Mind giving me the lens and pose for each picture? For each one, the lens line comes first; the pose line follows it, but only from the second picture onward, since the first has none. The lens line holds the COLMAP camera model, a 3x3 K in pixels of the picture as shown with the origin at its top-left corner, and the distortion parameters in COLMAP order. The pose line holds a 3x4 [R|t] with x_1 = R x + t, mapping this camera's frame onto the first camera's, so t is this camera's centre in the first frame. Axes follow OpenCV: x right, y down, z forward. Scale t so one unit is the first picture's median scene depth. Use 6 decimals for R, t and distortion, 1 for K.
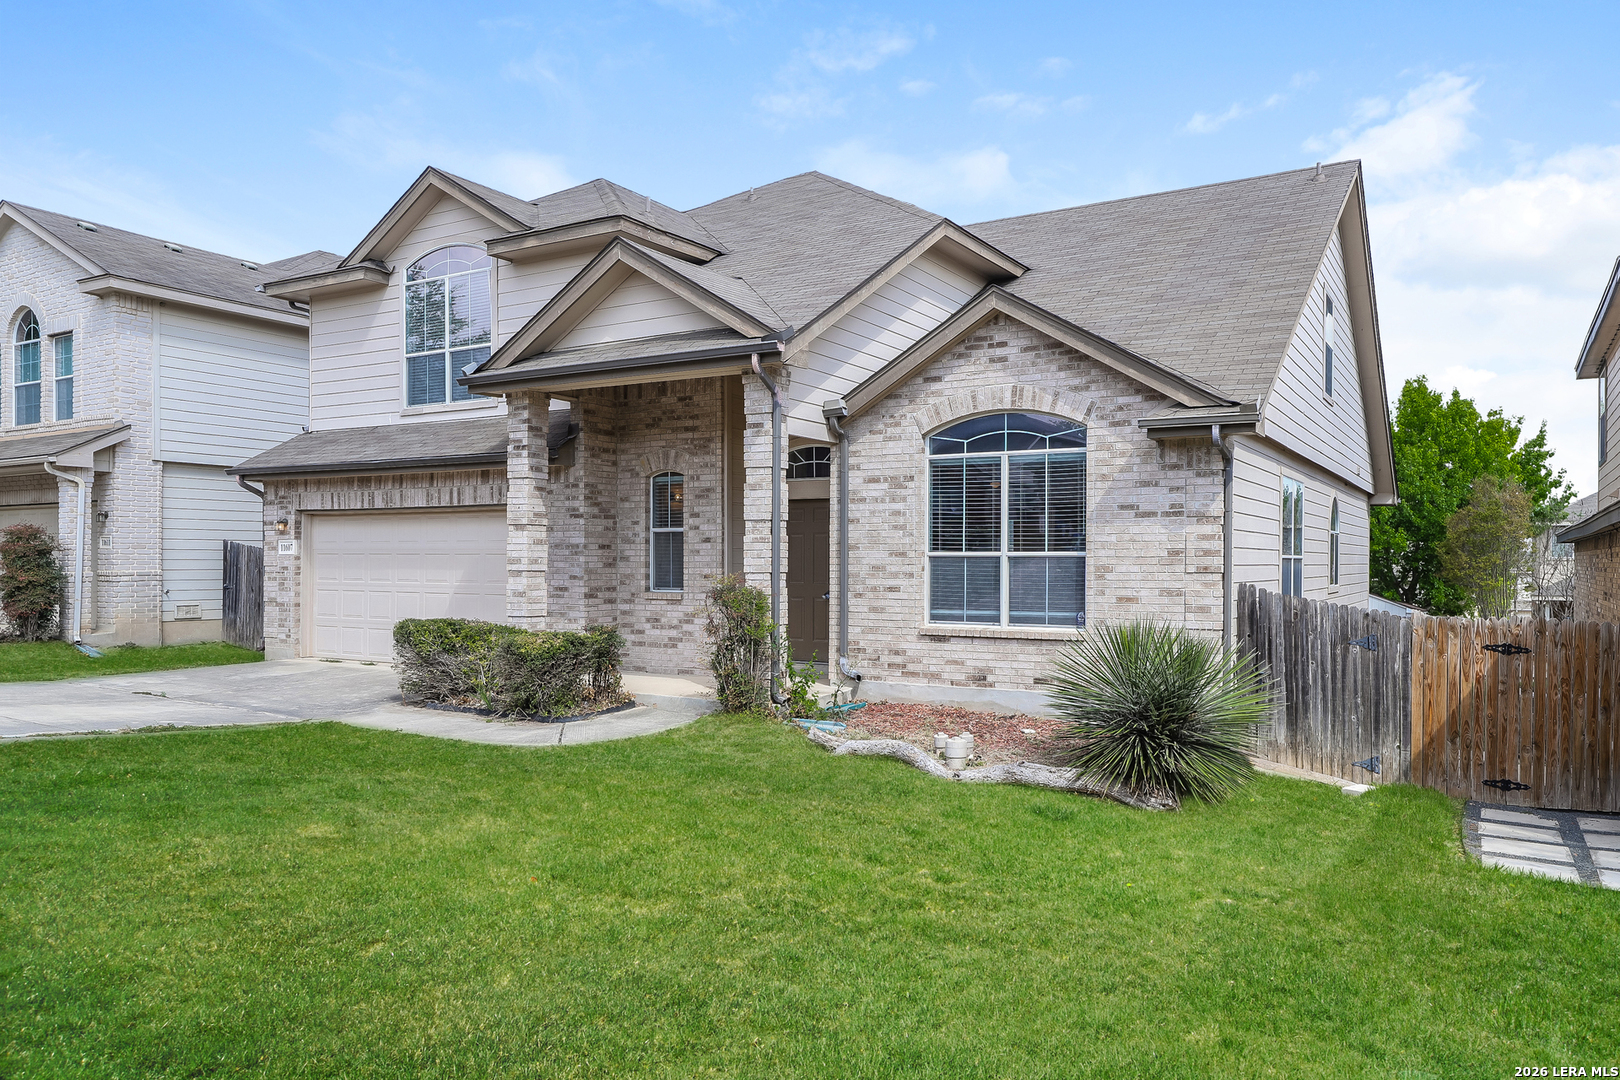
lens RADIAL K [[1139.6, 0, 737.2], [0, 1139.6, 566.2], [0, 0, 1]] dist [0.012006, -0.001289]
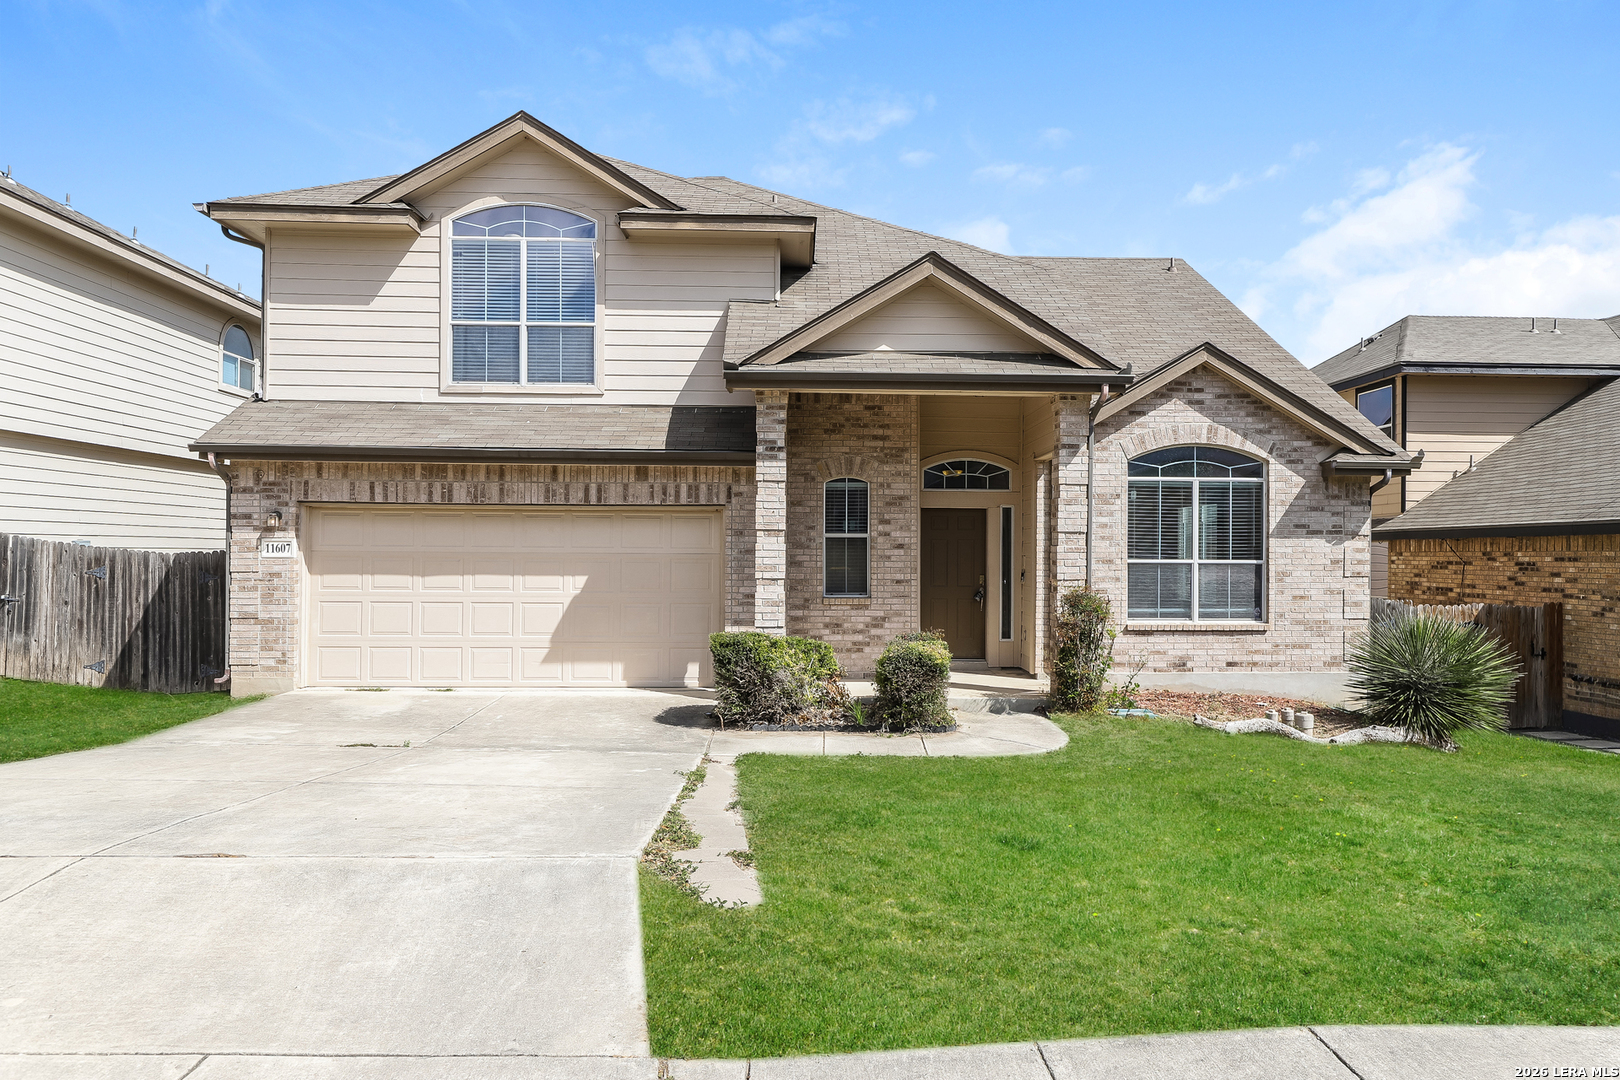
lens RADIAL K [[1139.6, 0, 806.2], [0, 1139.6, 540.4], [0, 0, 1]] dist [0.012006, -0.001289]
pose [[0.826448, 0.007945, 0.562958, -0.777171], [0.000059, 0.999899, -0.014199, -0.015725], [-0.563014, 0.011768, 0.826364, 0.220598]]
